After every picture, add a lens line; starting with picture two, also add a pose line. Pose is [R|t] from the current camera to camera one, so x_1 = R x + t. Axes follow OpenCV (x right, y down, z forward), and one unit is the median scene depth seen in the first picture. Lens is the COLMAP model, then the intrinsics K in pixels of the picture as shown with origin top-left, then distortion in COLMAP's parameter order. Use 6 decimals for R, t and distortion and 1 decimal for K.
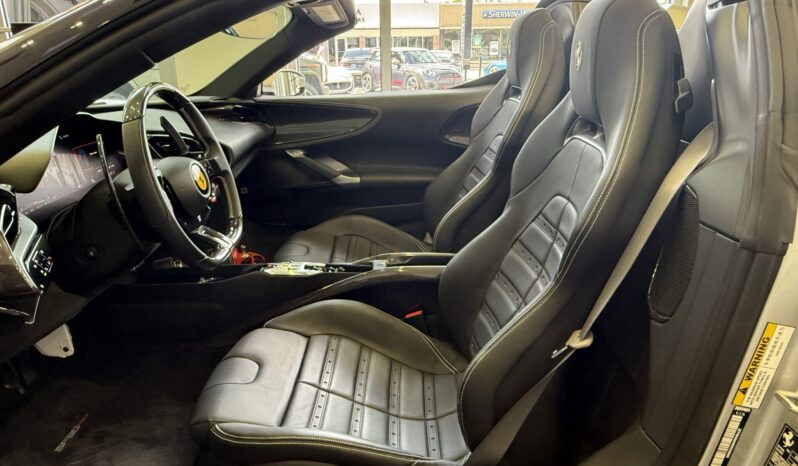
lens RADIAL K [[522.9, 0, 385.3], [0, 522.9, 234.4], [0, 0, 1]] dist [-0.064653, 0.003531]
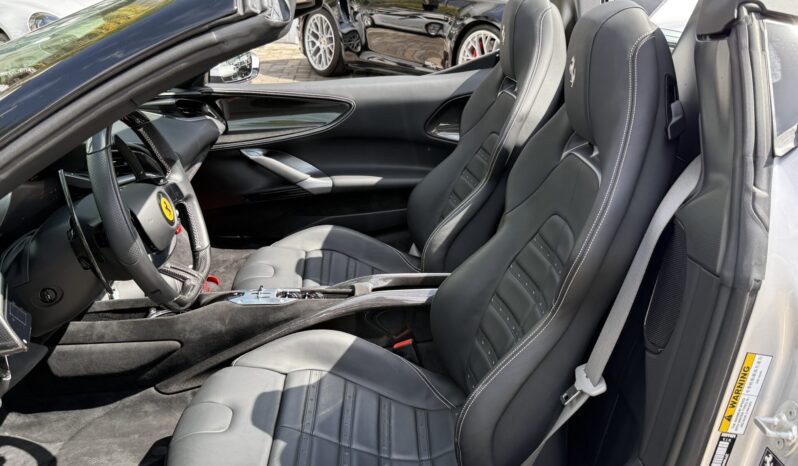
lens RADIAL K [[655.7, 0, 399.0], [0, 655.7, 233.0], [0, 0, 1]] dist [0.061229, -0.250522]
pose [[0.997514, -0.028464, 0.064465, -0.026642], [0.028564, 0.999592, -0.000629, -0.049473], [-0.064421, 0.002469, 0.997920, -0.164174]]
